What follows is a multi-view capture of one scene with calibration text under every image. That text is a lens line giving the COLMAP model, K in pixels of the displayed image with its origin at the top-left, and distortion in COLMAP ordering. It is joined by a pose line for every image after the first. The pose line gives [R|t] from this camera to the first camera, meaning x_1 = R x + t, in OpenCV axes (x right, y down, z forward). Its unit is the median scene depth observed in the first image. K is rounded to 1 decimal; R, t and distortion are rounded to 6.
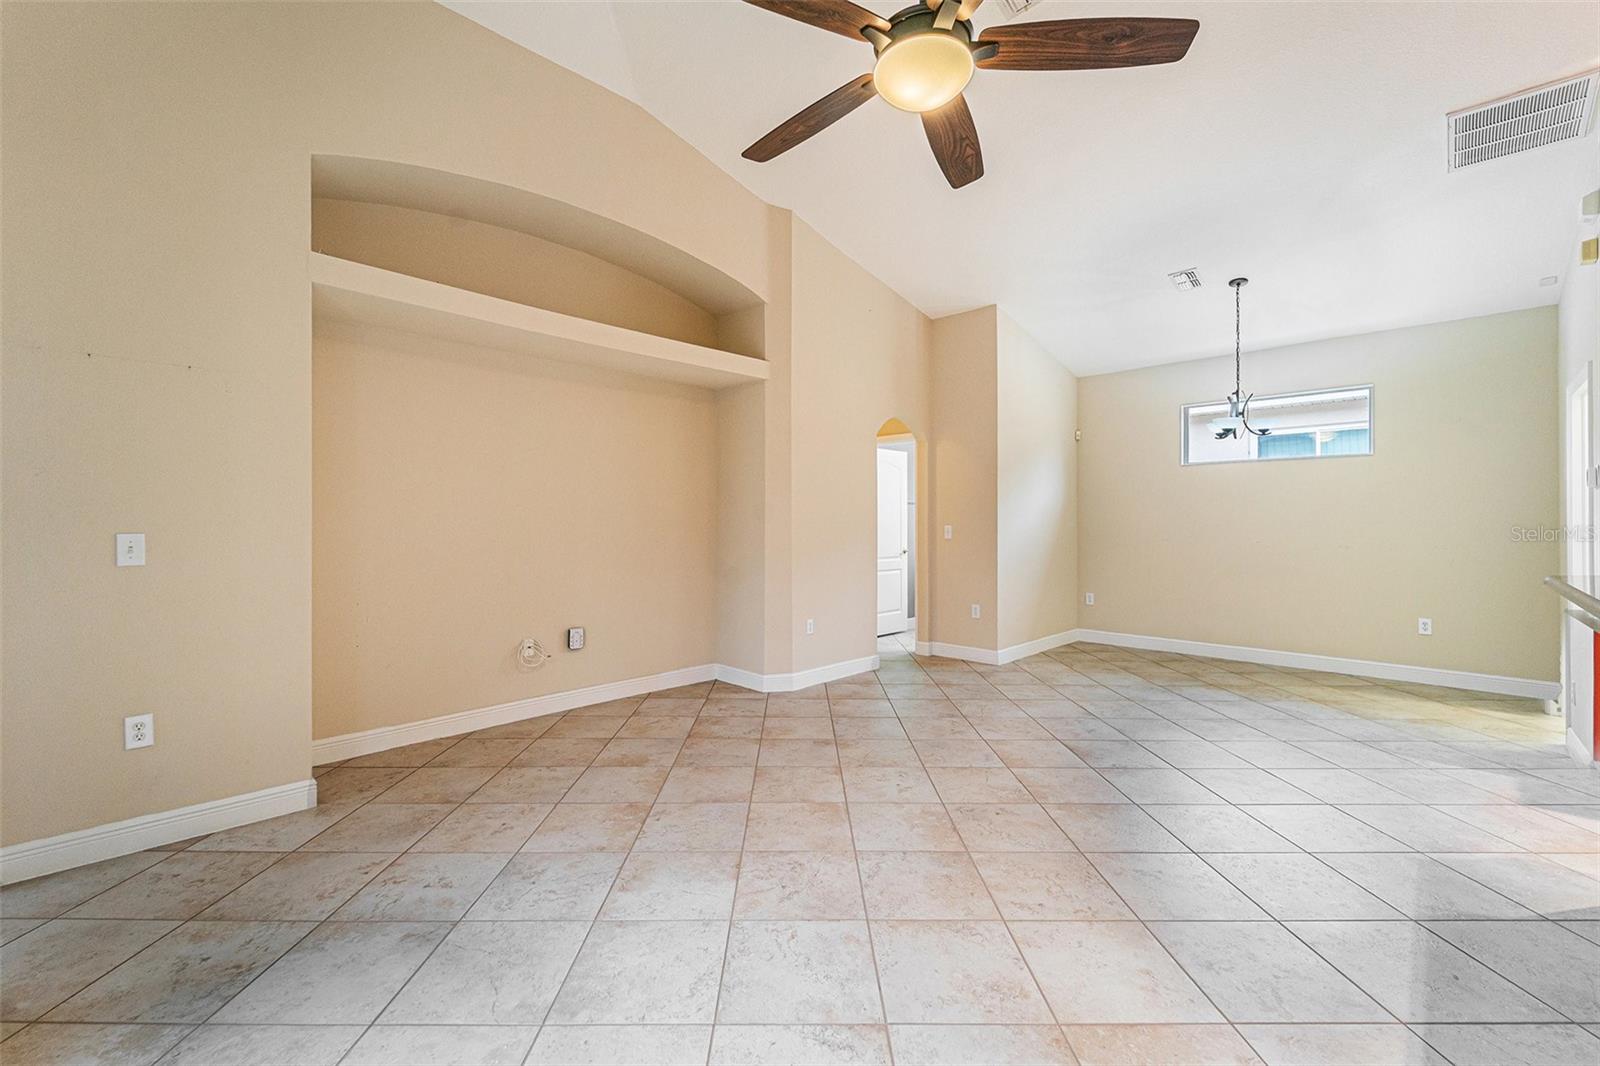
lens RADIAL K [[668.4, 0, 798.8], [0, 668.4, 516.6], [0, 0, 1]] dist [-0.000879, -0.000212]
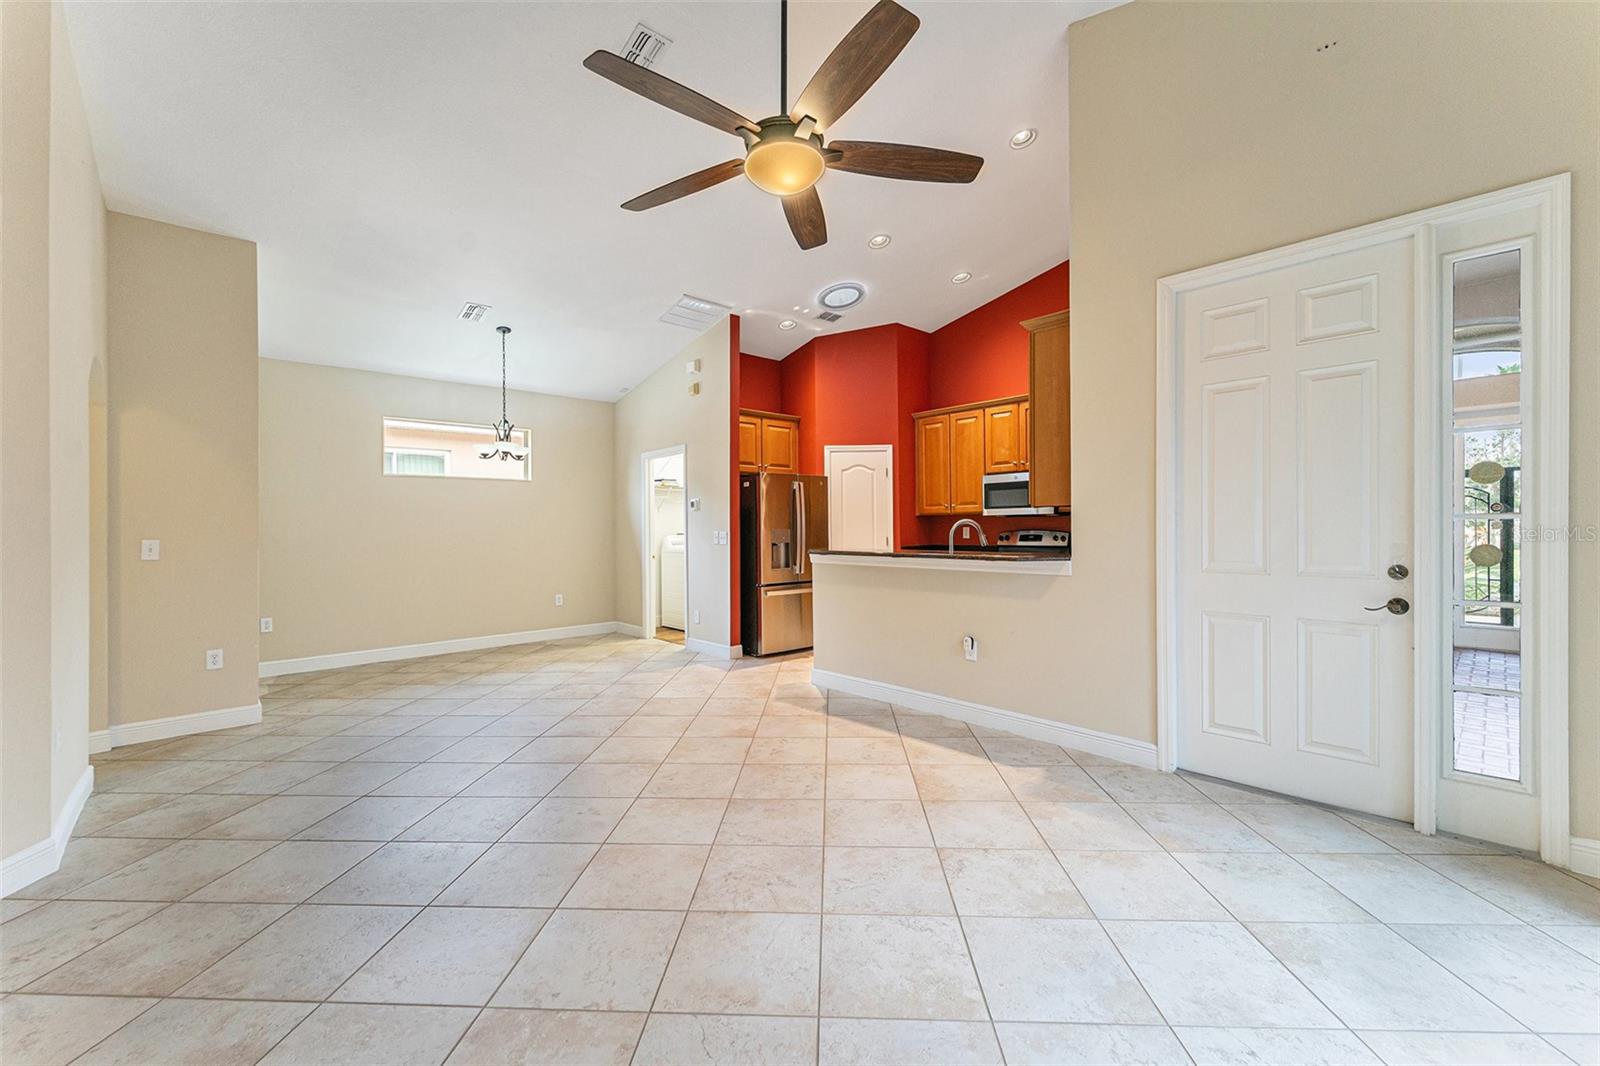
lens RADIAL K [[634.5, 0, 798.6], [0, 634.5, 527.1], [0, 0, 1]] dist [-0.001524, -0.000256]
pose [[0.053305, -0.003014, 0.998574, -0.452320], [0.005689, 0.999980, 0.002715, 0.003223], [-0.998562, 0.005536, 0.053321, 0.413106]]
